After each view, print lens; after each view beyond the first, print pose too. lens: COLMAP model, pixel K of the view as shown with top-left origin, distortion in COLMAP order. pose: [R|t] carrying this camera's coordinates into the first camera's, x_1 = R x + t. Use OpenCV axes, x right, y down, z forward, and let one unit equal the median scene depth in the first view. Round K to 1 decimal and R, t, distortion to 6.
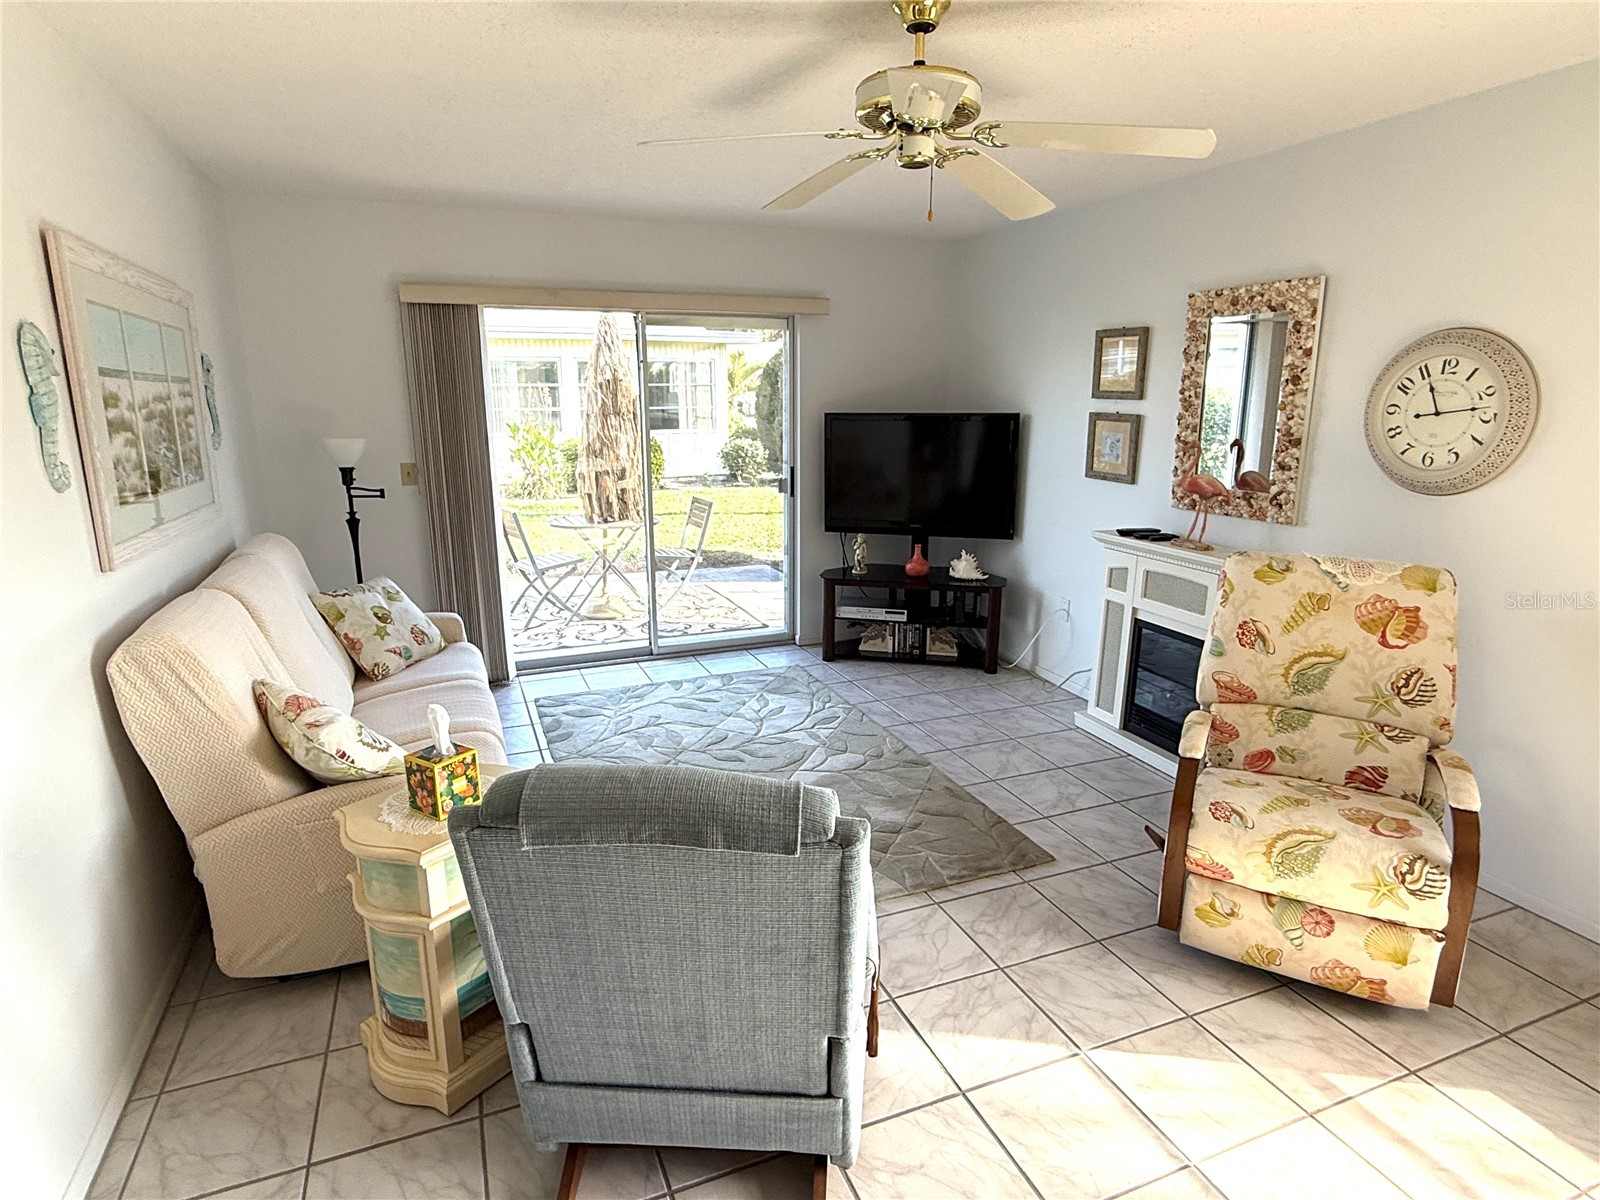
lens RADIAL K [[873.2, 0, 792.9], [0, 873.2, 596.5], [0, 0, 1]] dist [0.006471, 0.000429]
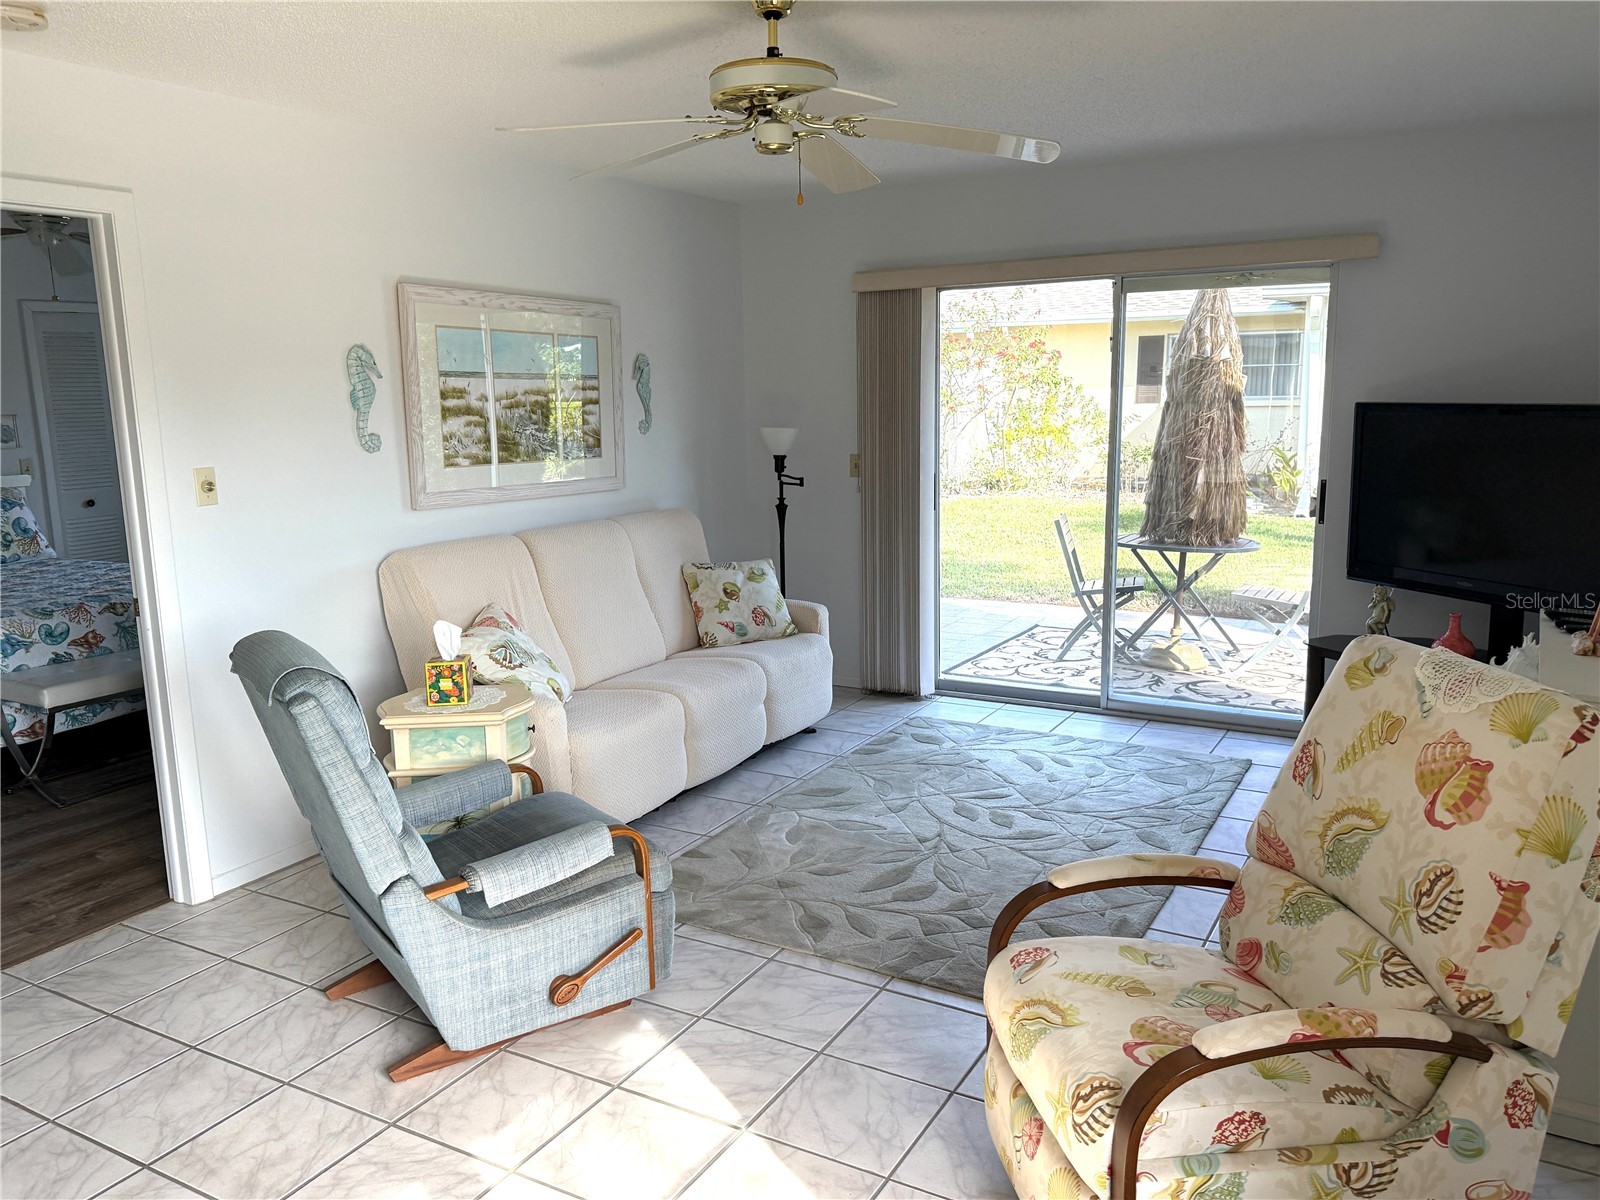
lens RADIAL K [[1202.0, 0, 802.6], [0, 1202.0, 613.6], [0, 0, 1]] dist [0.086359, -0.108256]
pose [[0.626644, 0.137682, -0.767047, 0.646359], [-0.162891, 0.985669, 0.043849, -0.027527], [0.762092, 0.097467, 0.640091, 0.112032]]
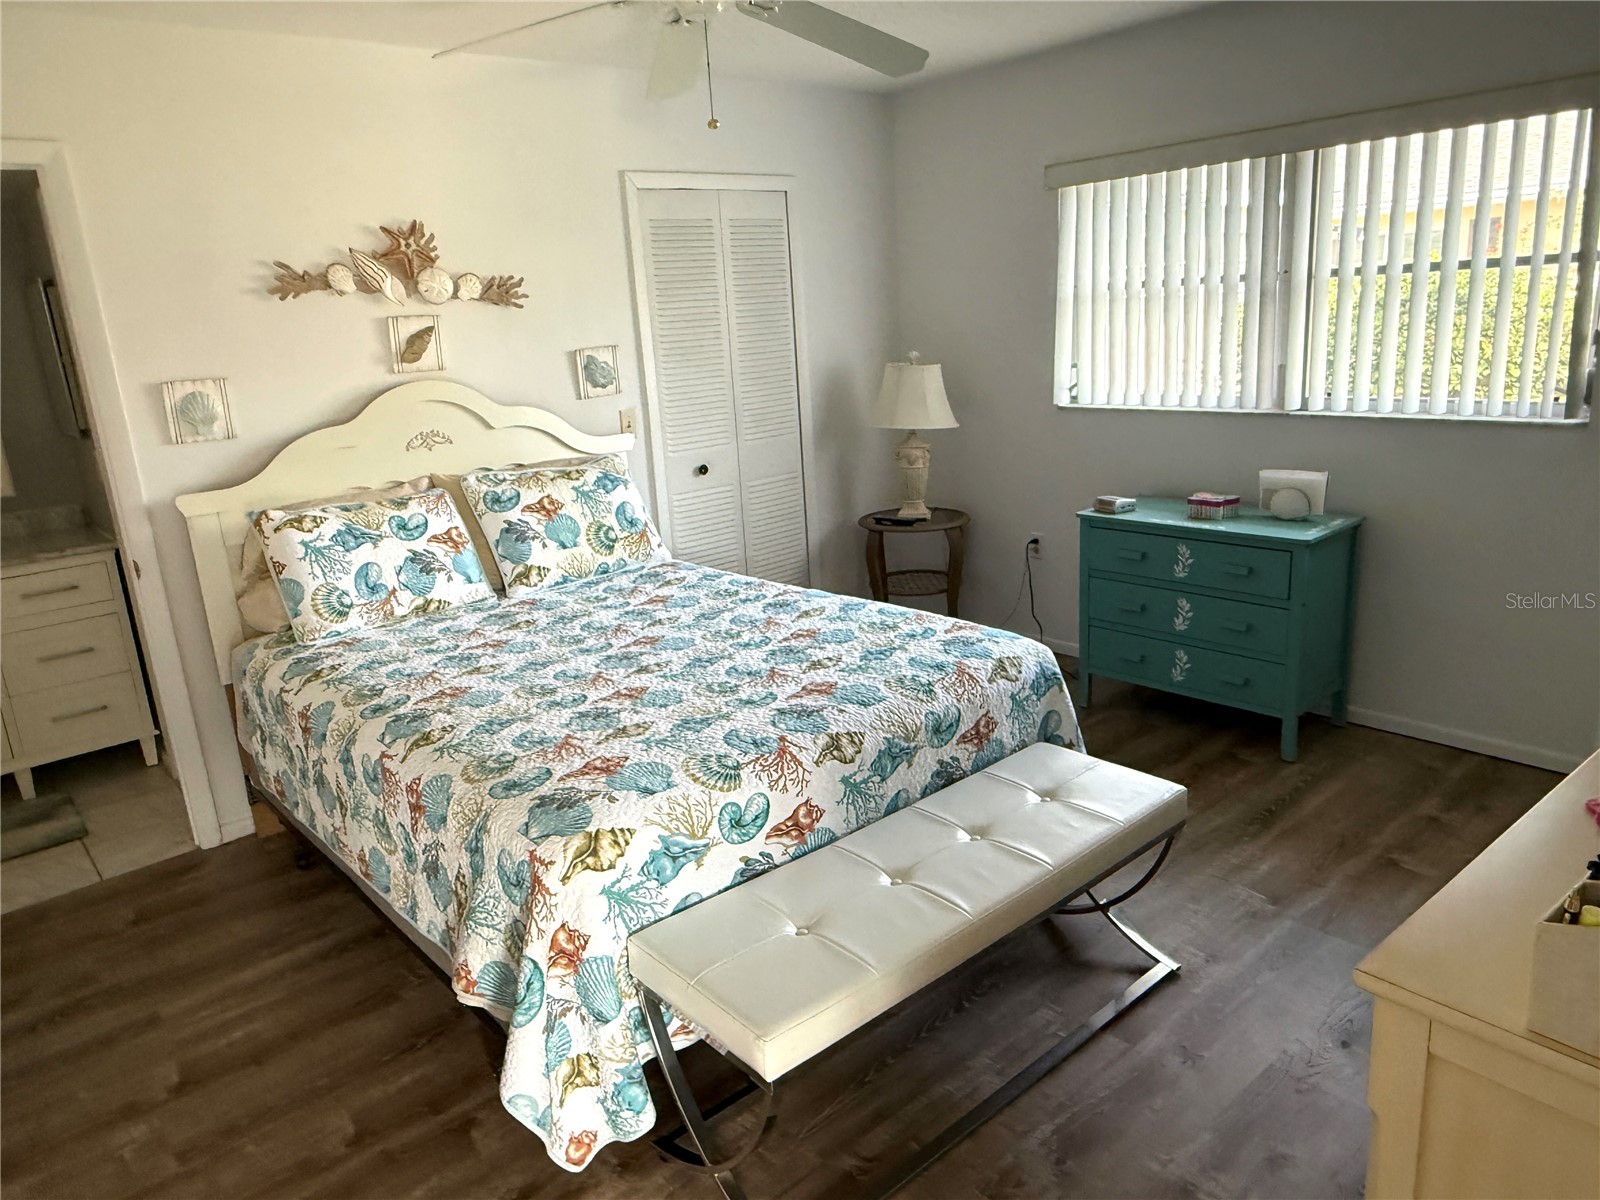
lens RADIAL K [[1078.1, 0, 795.3], [0, 1078.1, 598.8], [0, 0, 1]] dist [-0.003057, 0.002351]
pose [[0.320055, 0.230961, -0.918815, -0.319886], [-0.156285, 0.969414, 0.189241, -0.034423], [0.934419, 0.083030, 0.346362, 0.163707]]
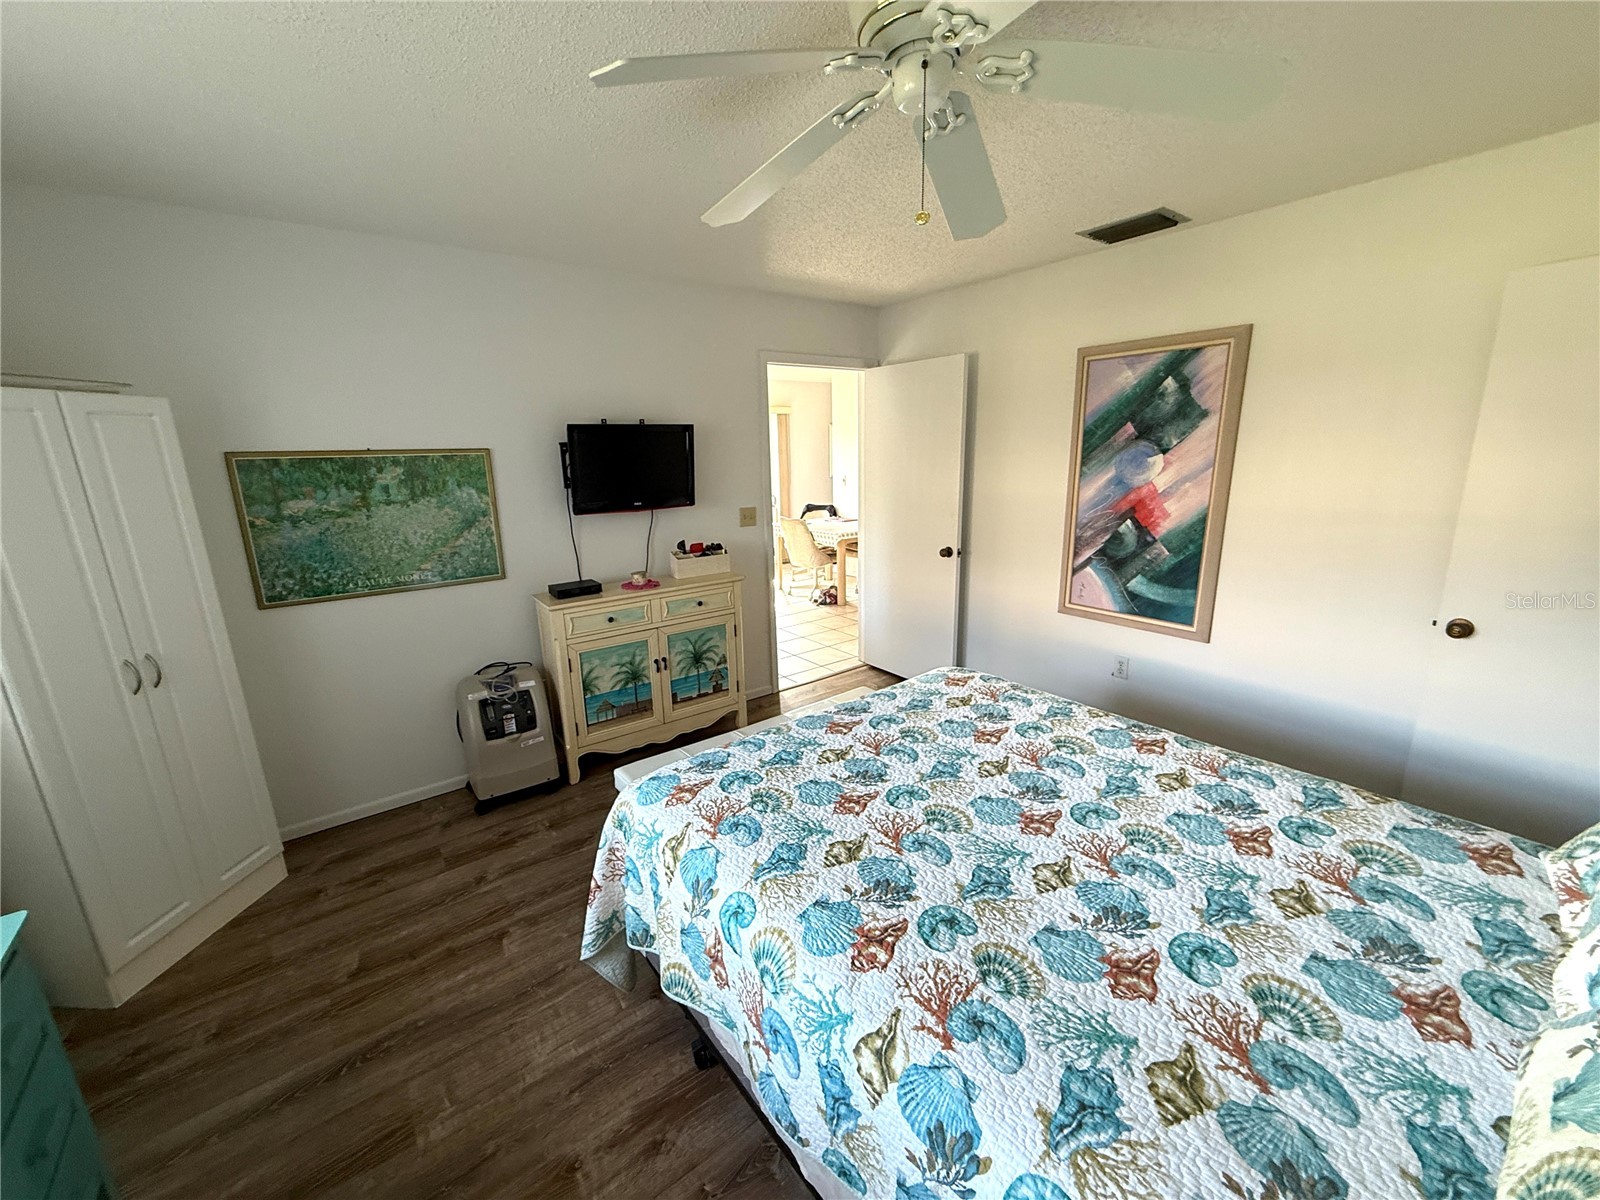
lens RADIAL K [[636.9, 0, 796.4], [0, 636.9, 598.3], [0, 0, 1]] dist [-0.000884, 0.000163]
pose [[-0.260617, -0.214907, 0.941220, -1.332660], [0.249180, 0.926906, 0.280634, -0.115300], [-0.932732, 0.307671, -0.188017, 0.495391]]
